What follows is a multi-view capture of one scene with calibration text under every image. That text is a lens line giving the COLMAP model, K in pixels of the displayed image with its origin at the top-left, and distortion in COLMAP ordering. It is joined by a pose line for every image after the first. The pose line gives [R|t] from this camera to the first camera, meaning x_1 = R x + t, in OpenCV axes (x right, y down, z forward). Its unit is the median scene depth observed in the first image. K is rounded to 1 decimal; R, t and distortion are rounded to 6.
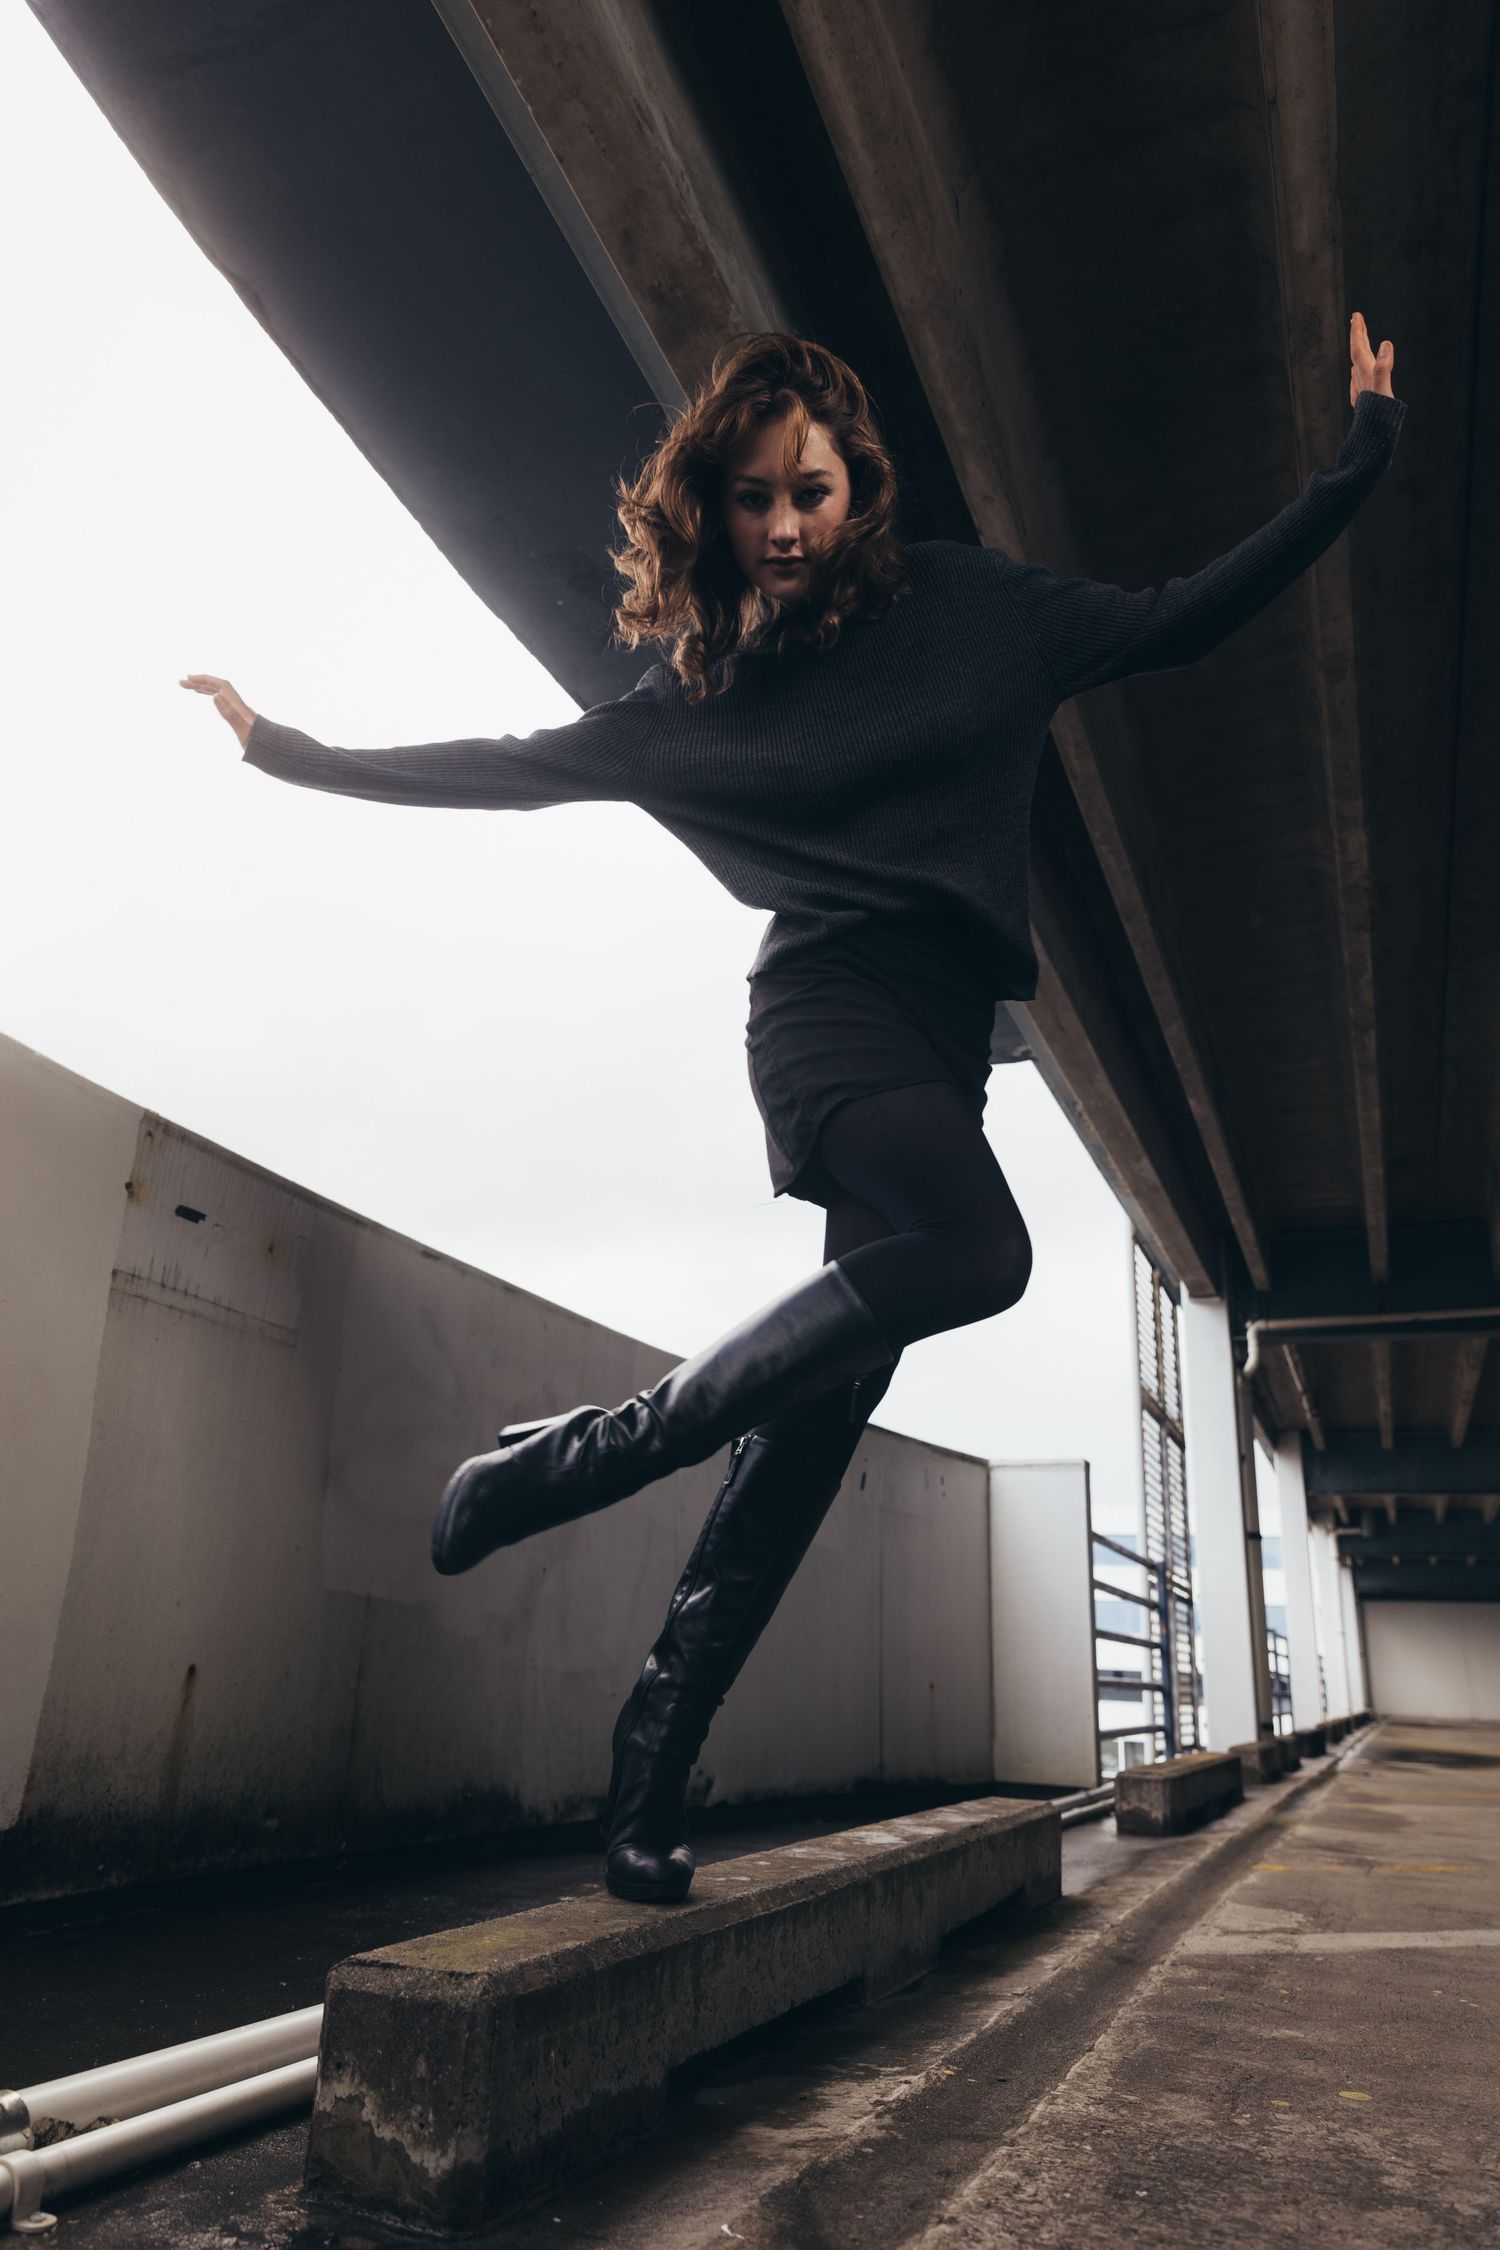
lens RADIAL K [[1514.4, 0, 747.9], [0, 1514.4, 1130.4], [0, 0, 1]] dist [0.003409, 0.001077]
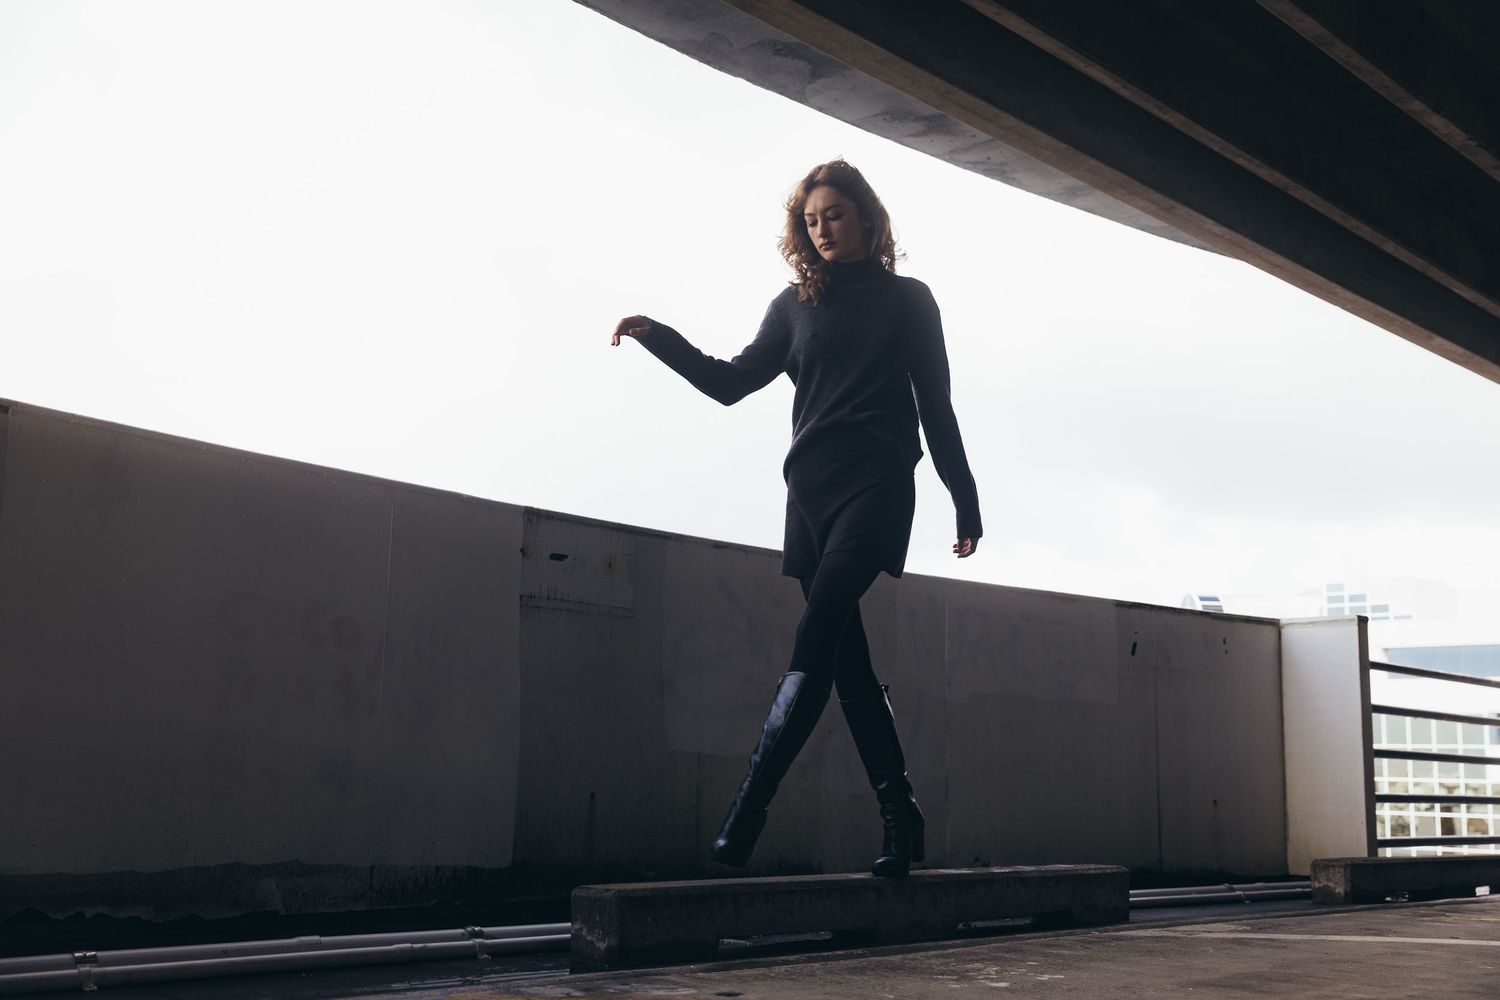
lens RADIAL K [[1676.3, 0, 750.0], [0, 1676.3, 500.0], [0, 0, 1]] dist [0.002288, 0.009447]
pose [[0.932100, -0.081284, -0.352963, 0.579640], [0.137258, 0.981080, 0.136535, -0.262069], [0.335187, -0.175711, 0.925621, -0.801830]]
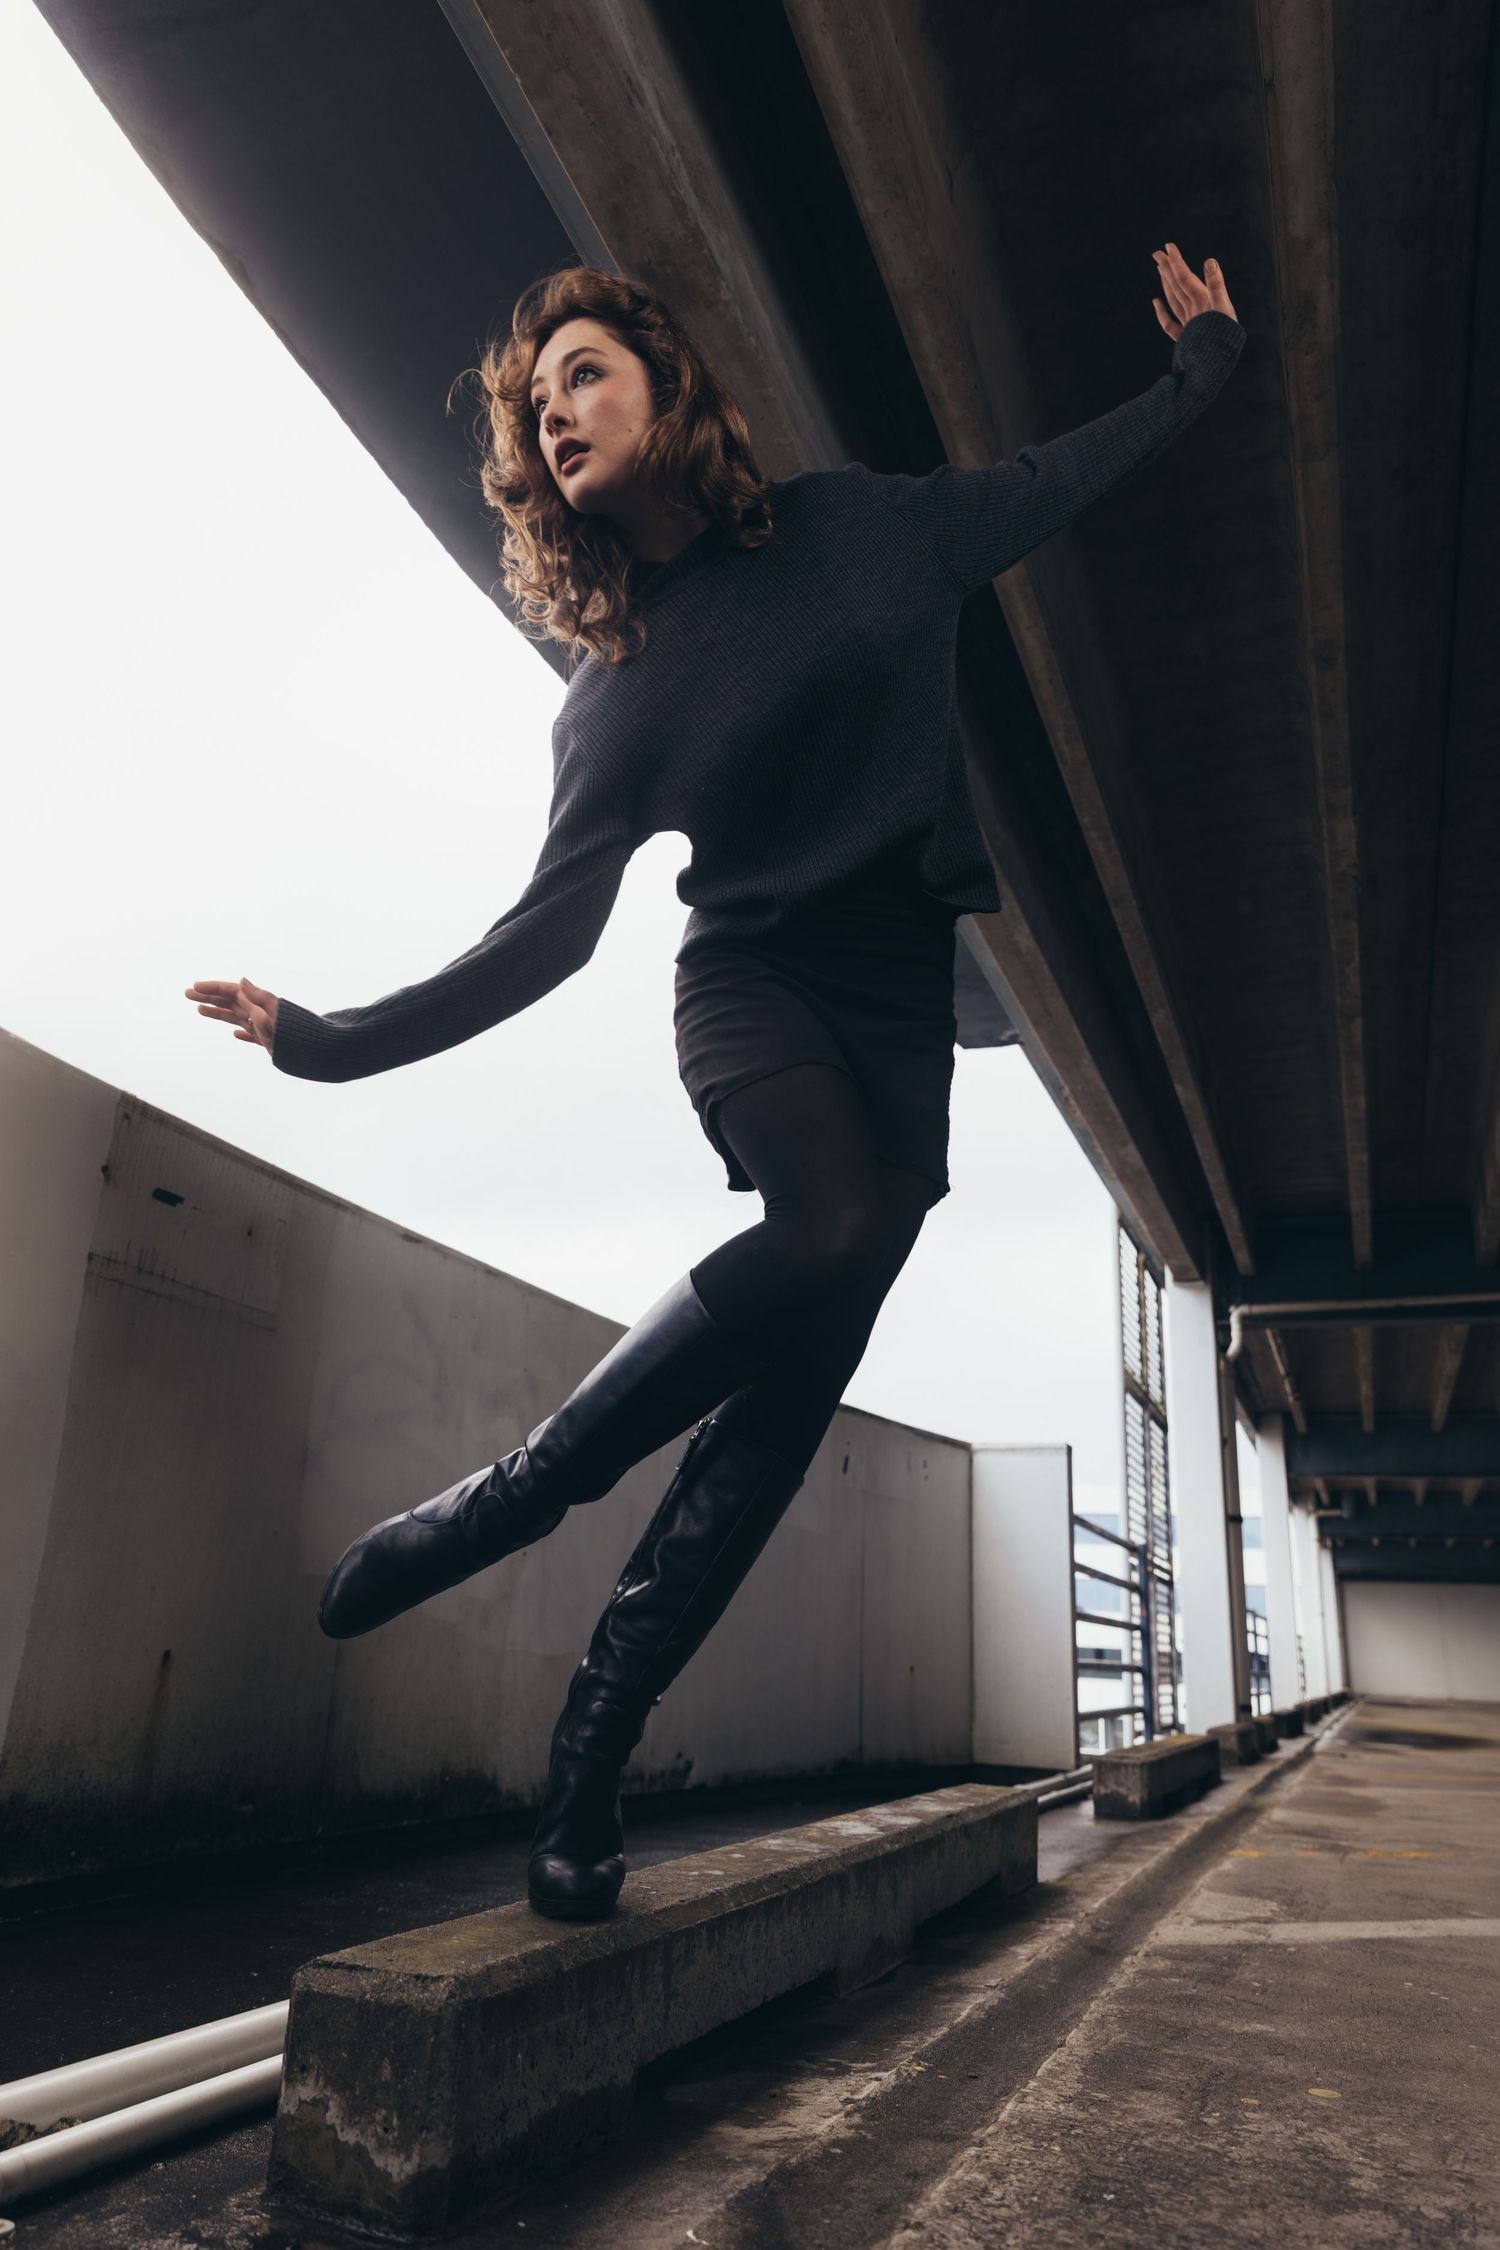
lens RADIAL K [[1513.5, 0, 750.0], [0, 1513.5, 1125.0], [0, 0, 1]] dist [0.004092, -0.000514]
pose [[0.999918, 0.009075, 0.009030, 0.003789], [-0.009175, 0.999895, 0.011187, -0.006780], [-0.008927, -0.011269, 0.999897, 0.005861]]
